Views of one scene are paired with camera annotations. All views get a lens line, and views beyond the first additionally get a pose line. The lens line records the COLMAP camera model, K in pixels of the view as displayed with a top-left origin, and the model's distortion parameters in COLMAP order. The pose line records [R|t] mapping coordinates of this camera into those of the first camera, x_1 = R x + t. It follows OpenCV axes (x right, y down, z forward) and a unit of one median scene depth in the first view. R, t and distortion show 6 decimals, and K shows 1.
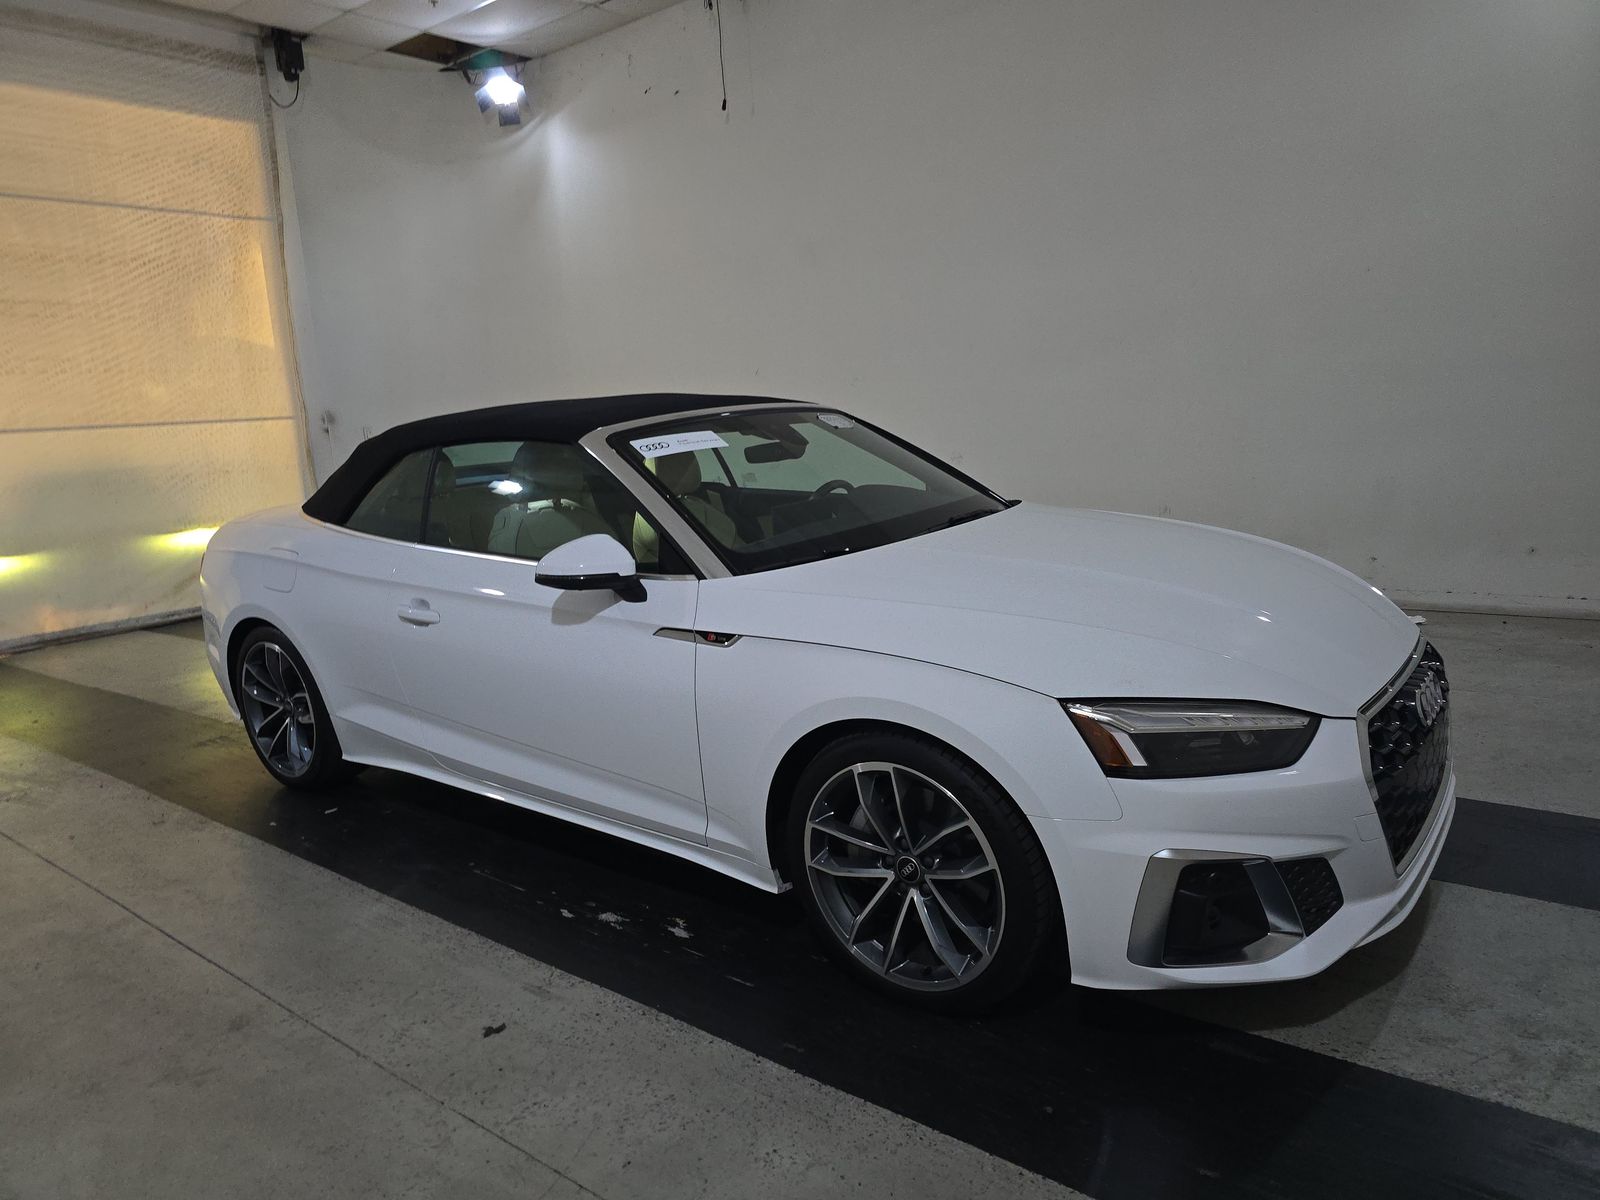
lens RADIAL K [[1067.9, 0, 801.6], [0, 1067.9, 600.6], [0, 0, 1]] dist [0.027957, -0.019437]
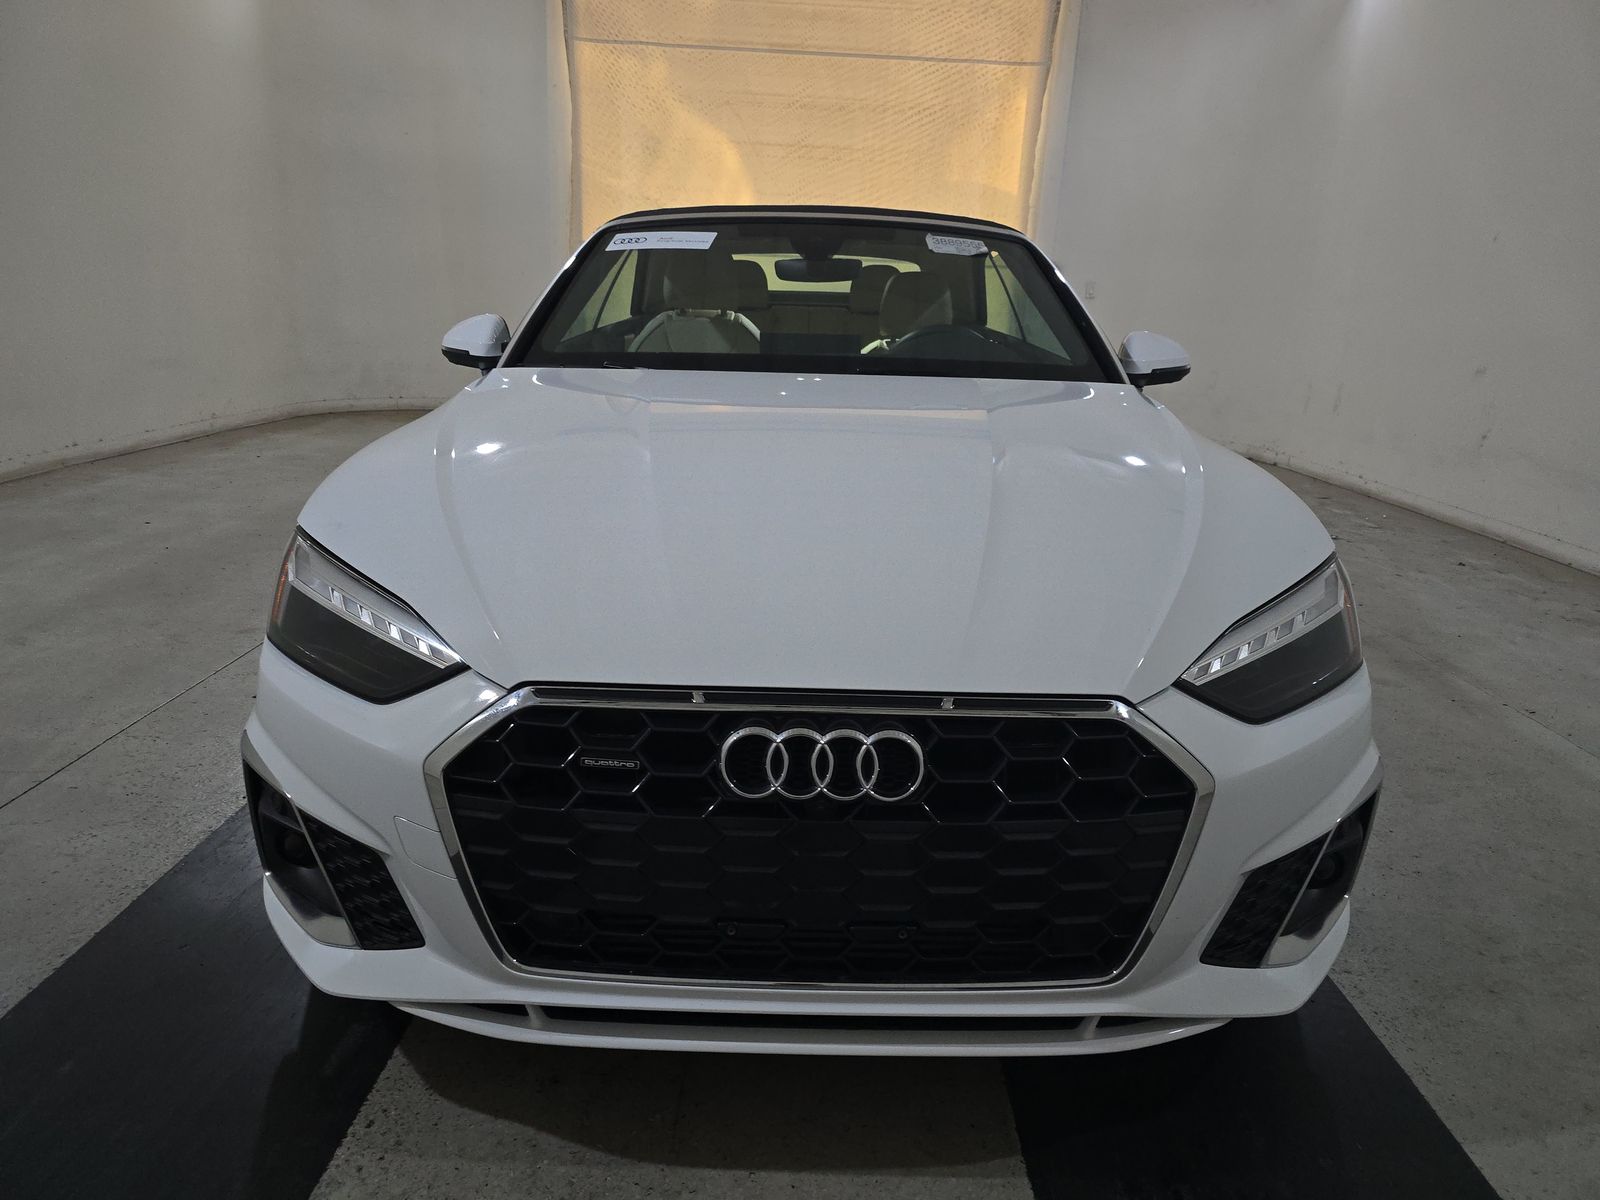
lens RADIAL K [[1067.9, 0, 800.2], [0, 1067.9, 599.9], [0, 0, 1]] dist [0.027957, -0.019437]
pose [[0.614164, 0.298045, -0.730733, 0.281823], [-0.223432, 0.953726, 0.201208, -0.025766], [0.756888, 0.039695, 0.652337, 0.198299]]
